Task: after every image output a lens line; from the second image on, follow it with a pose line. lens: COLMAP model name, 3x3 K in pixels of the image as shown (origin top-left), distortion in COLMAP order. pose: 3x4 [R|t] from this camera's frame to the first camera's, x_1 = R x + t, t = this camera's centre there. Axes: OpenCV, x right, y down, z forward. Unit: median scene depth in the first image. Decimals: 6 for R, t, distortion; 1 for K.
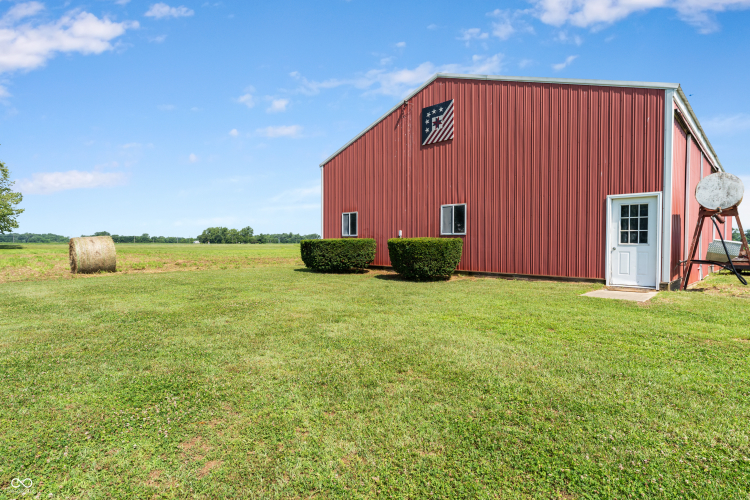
lens RADIAL K [[390.5, 0, 376.3], [0, 390.5, 248.9], [0, 0, 1]] dist [0.001170, -0.000085]
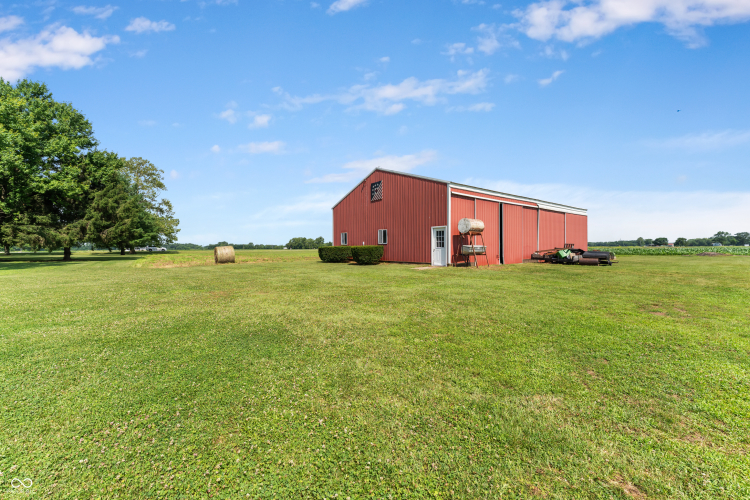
lens RADIAL K [[295.3, 0, 375.9], [0, 295.3, 248.2], [0, 0, 1]] dist [-0.000713, -0.000200]
pose [[0.991053, -0.009437, -0.133134, 0.332935], [0.007609, 0.999870, -0.014230, 0.008841], [0.133251, 0.013090, 0.990996, -0.527975]]
